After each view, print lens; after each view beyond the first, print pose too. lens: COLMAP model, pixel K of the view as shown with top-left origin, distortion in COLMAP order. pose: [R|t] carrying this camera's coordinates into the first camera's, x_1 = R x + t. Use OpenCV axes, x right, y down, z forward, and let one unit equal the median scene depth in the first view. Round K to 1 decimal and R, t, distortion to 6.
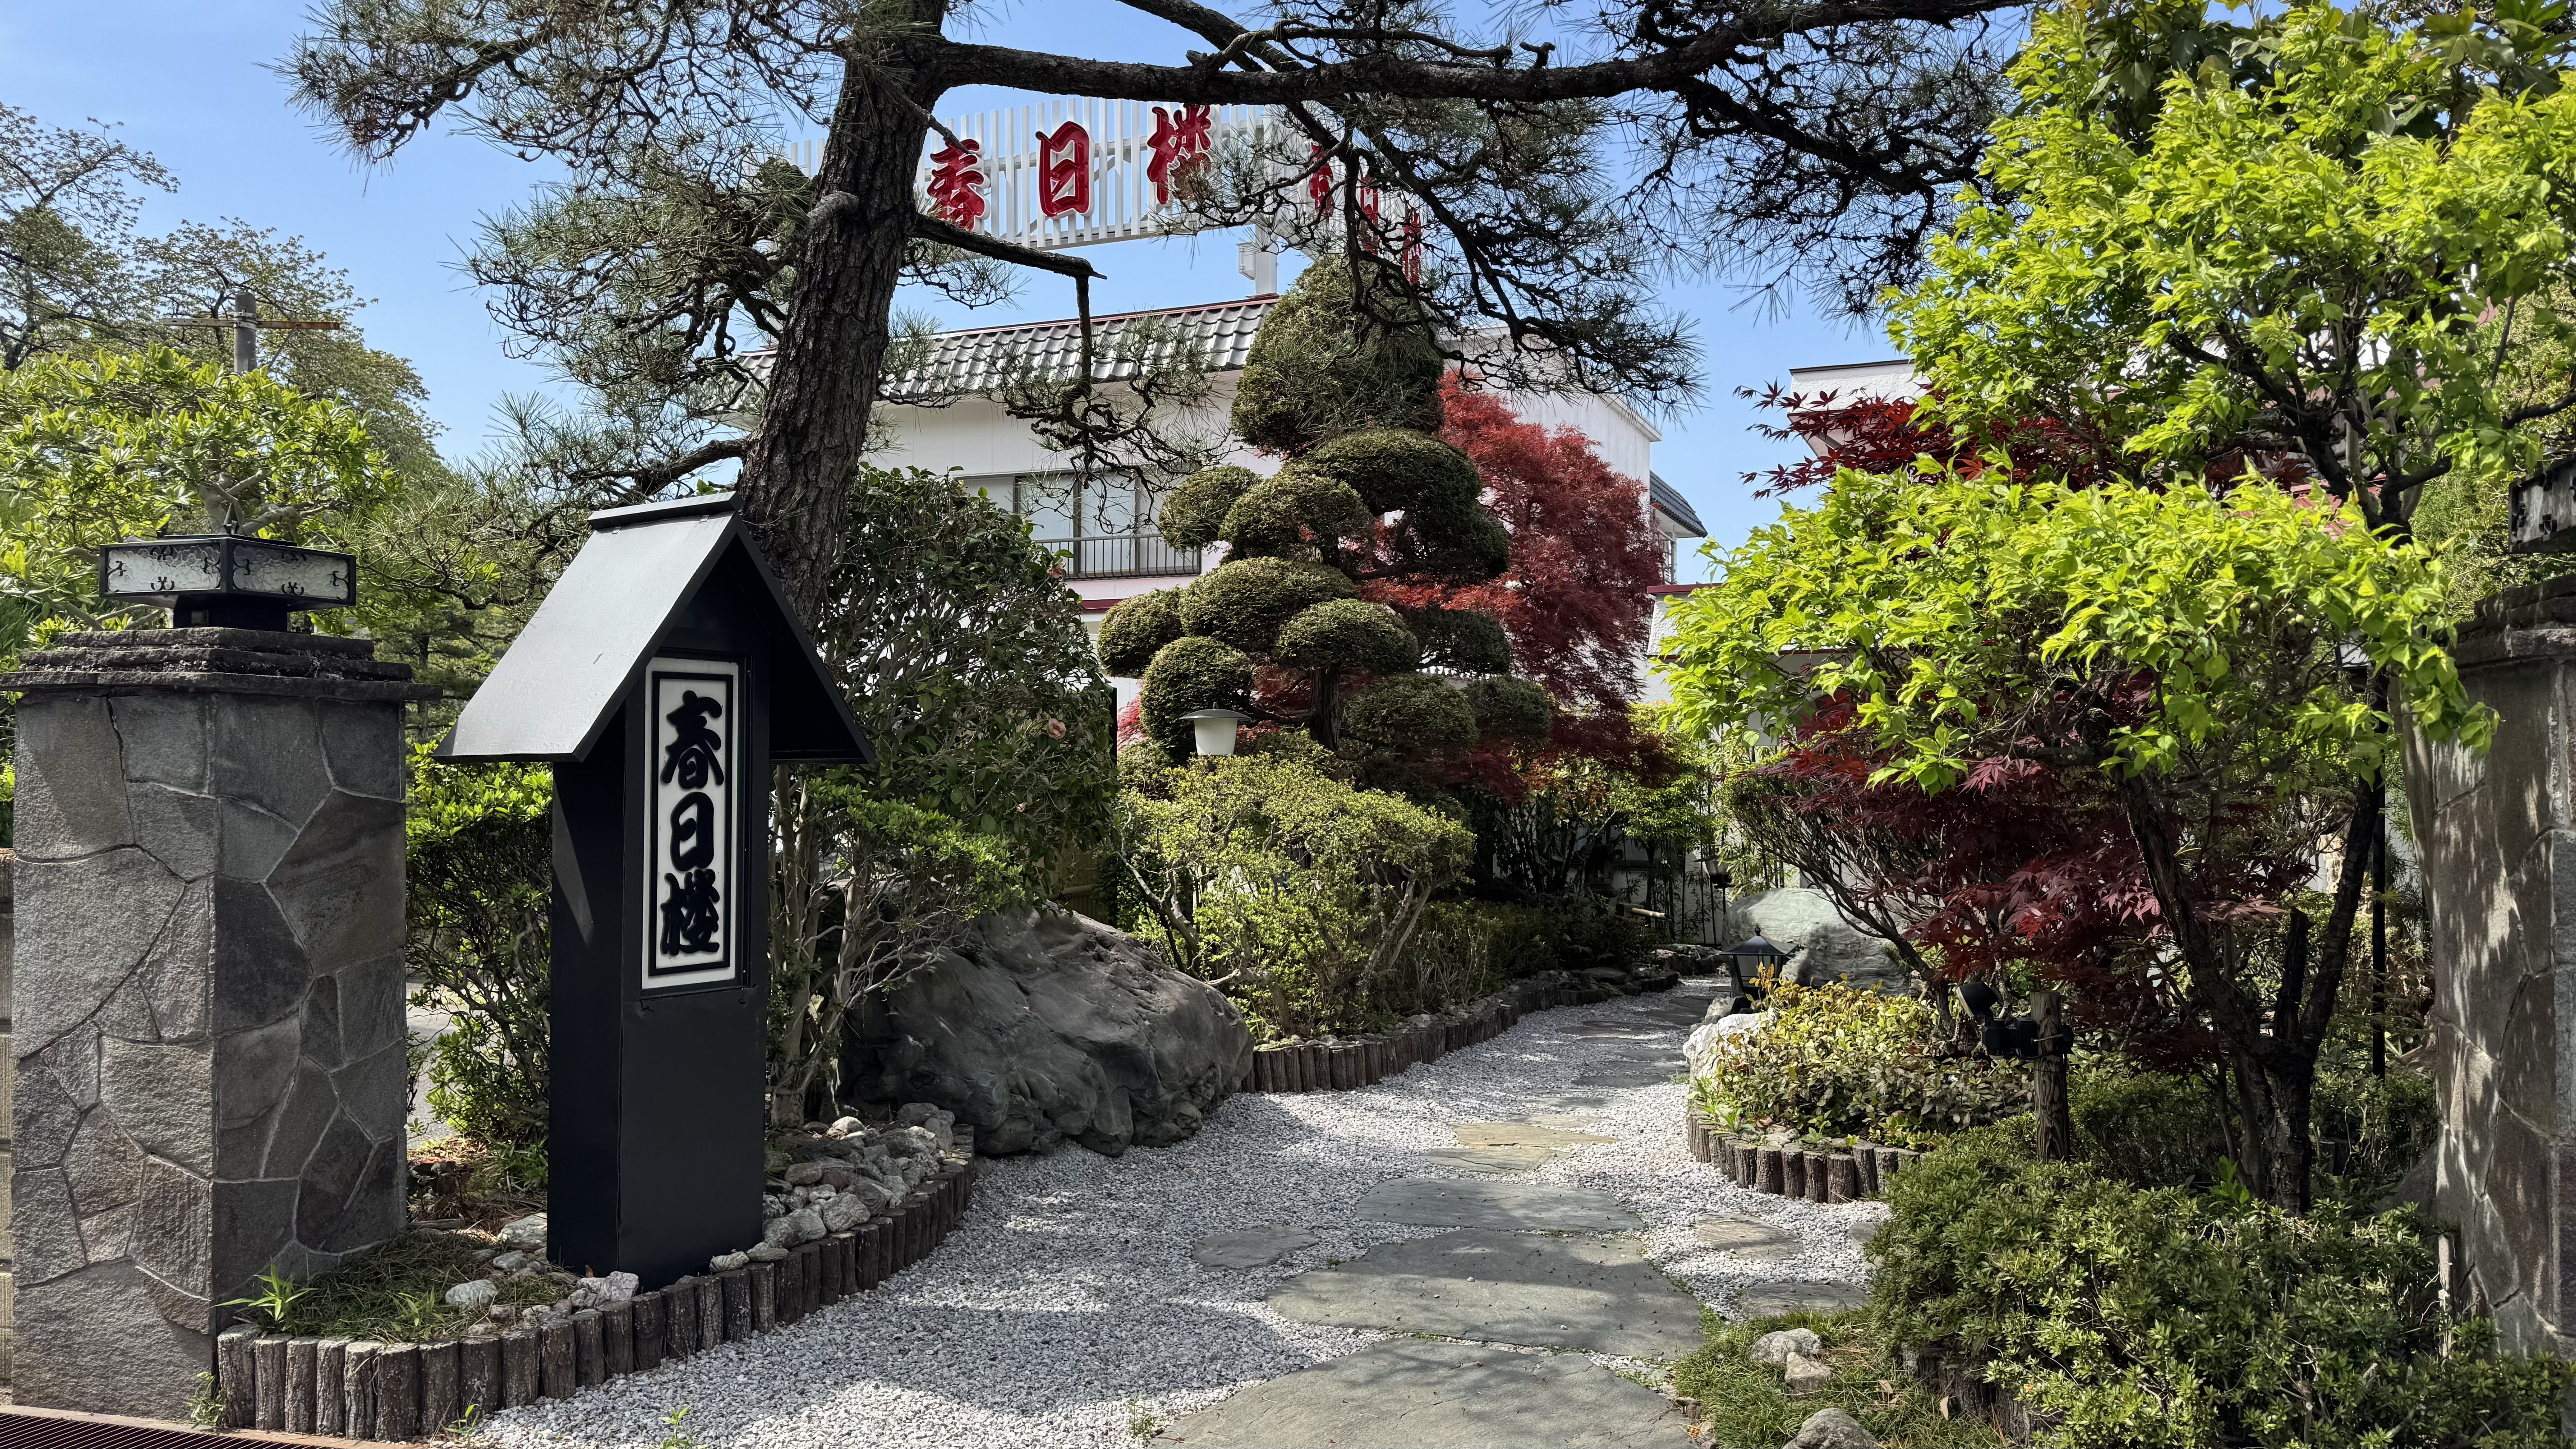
lens RADIAL K [[1762.3, 0, 1297.0], [0, 1762.3, 761.9], [0, 0, 1]] dist [0.103912, -0.147452]
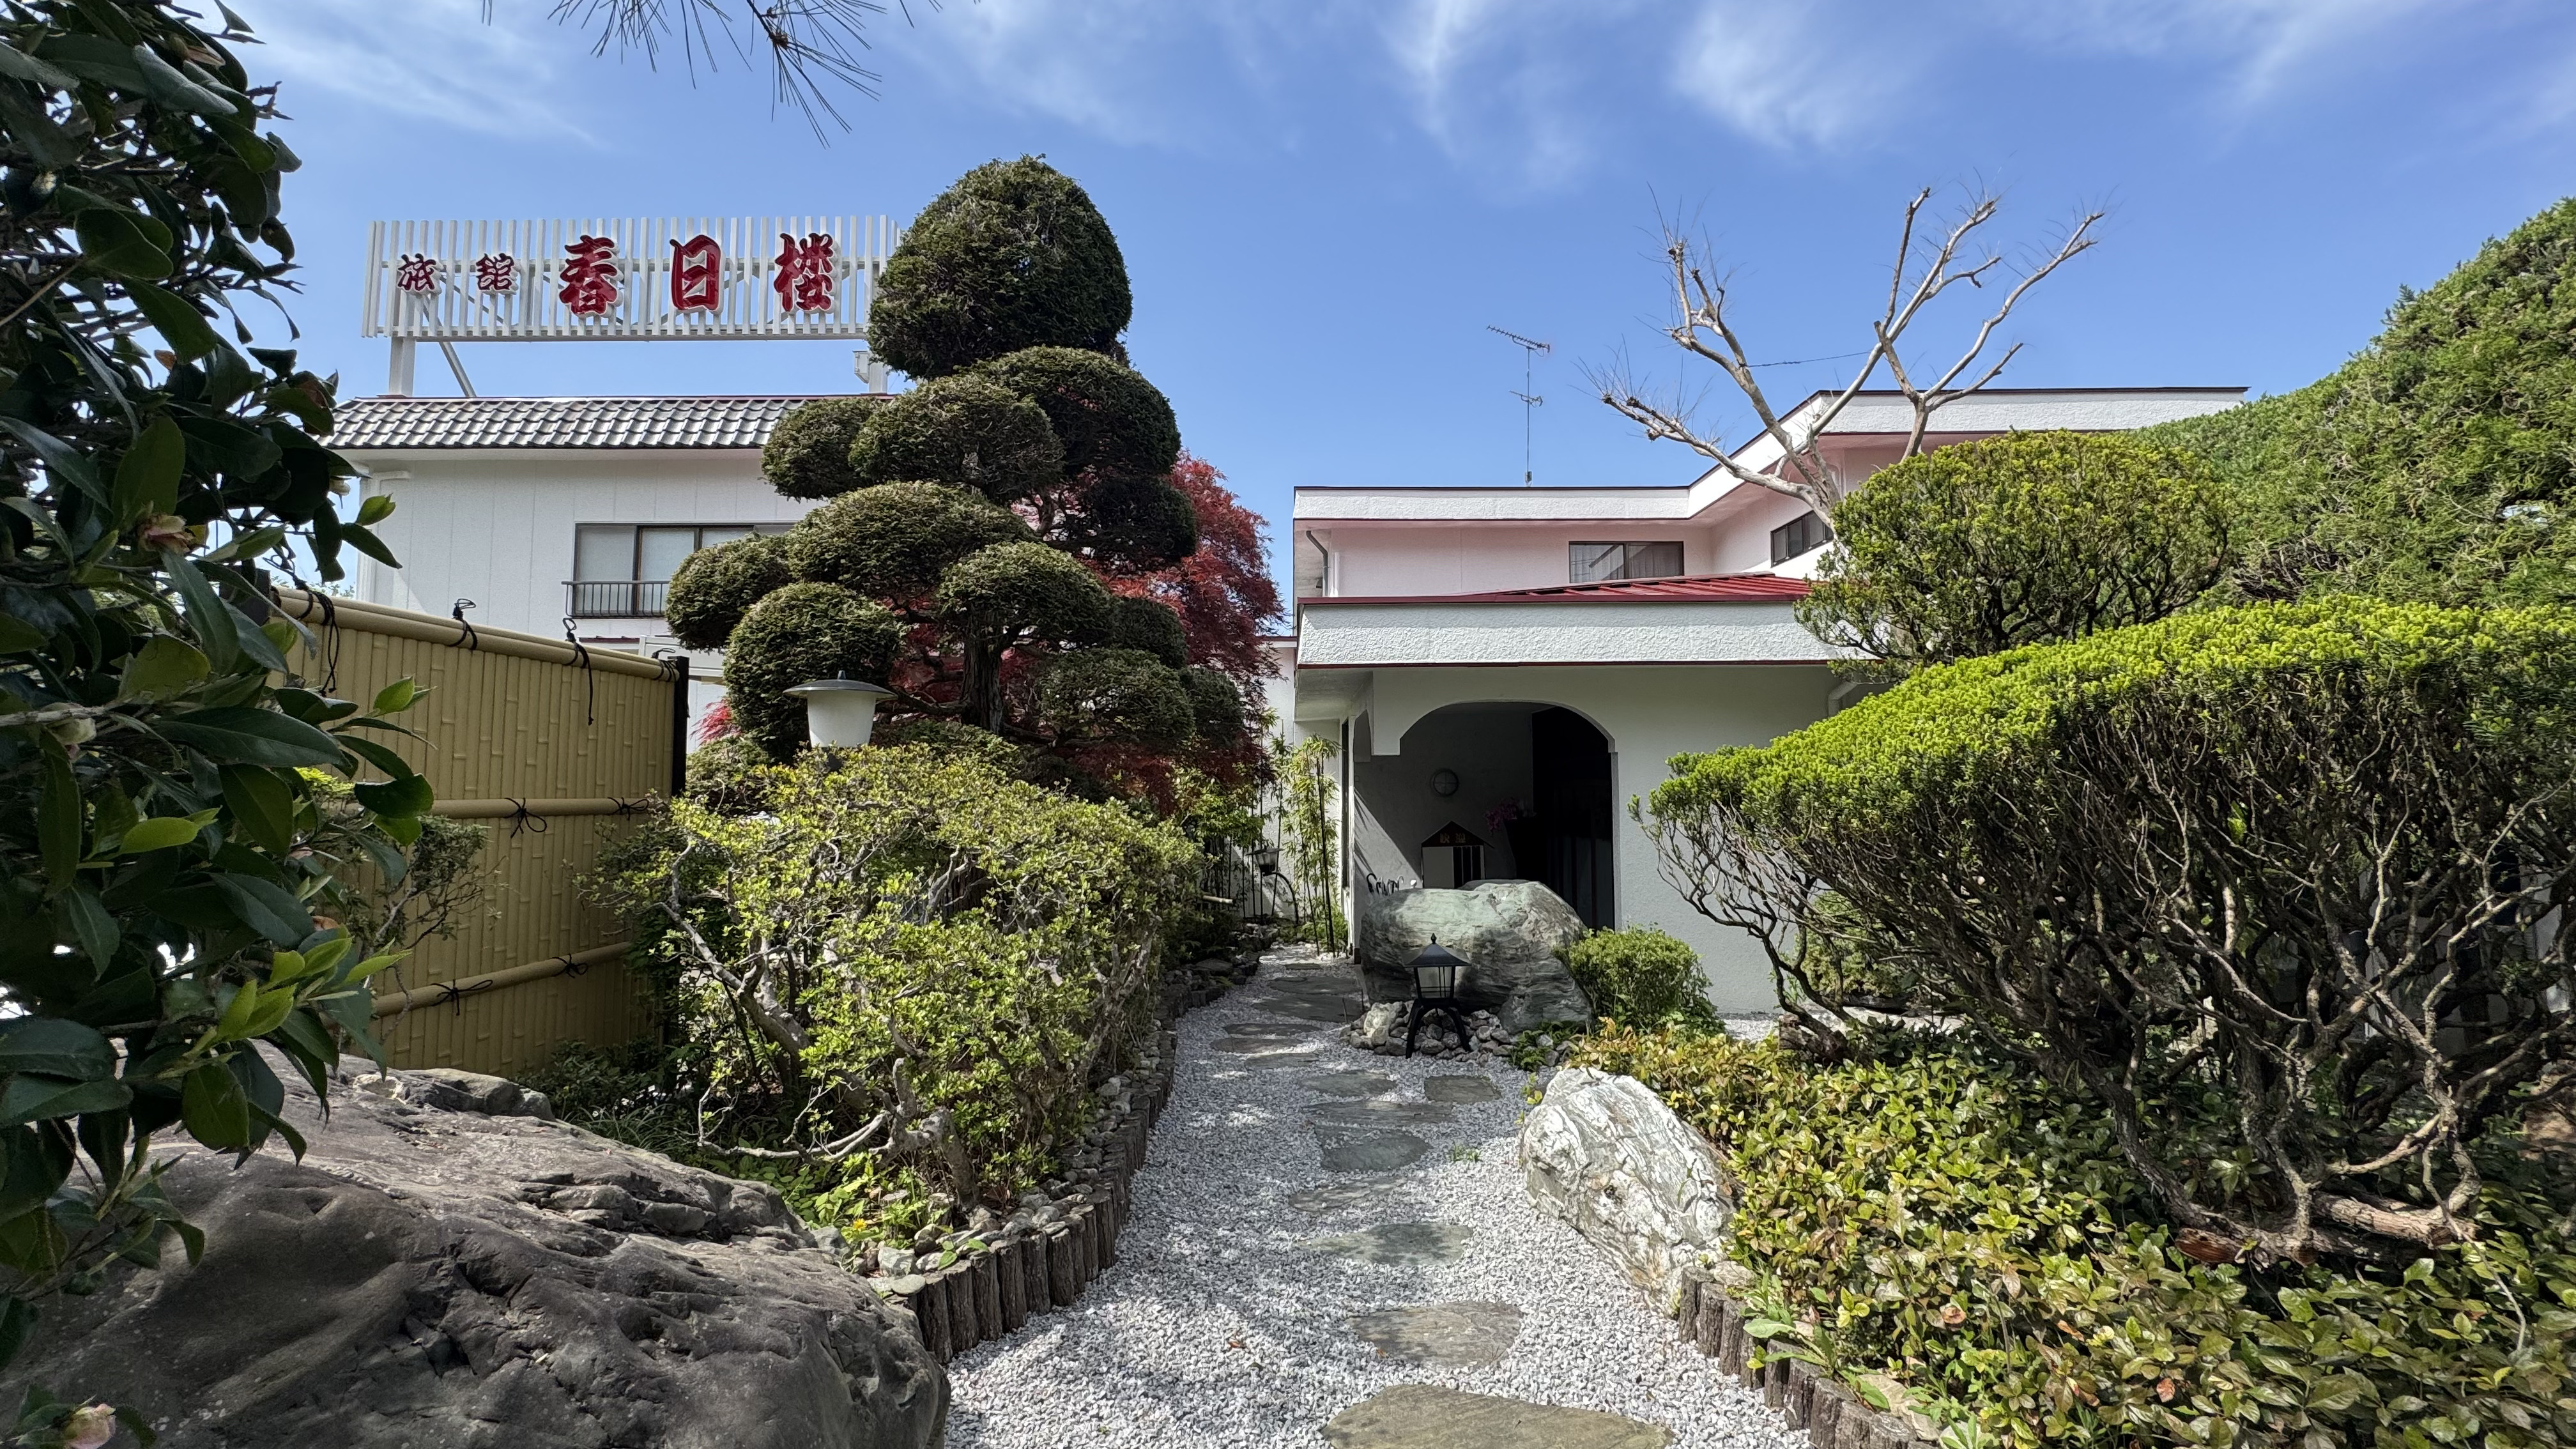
lens RADIAL K [[1030.8, 0, 1288.0], [0, 1030.8, 724.5], [0, 0, 1]] dist [-0.001049, 0.000154]
pose [[0.927995, 0.021046, 0.371997, -0.014621], [-0.000410, 0.998460, -0.055467, 0.003875], [-0.372592, 0.051321, 0.926575, 0.243764]]
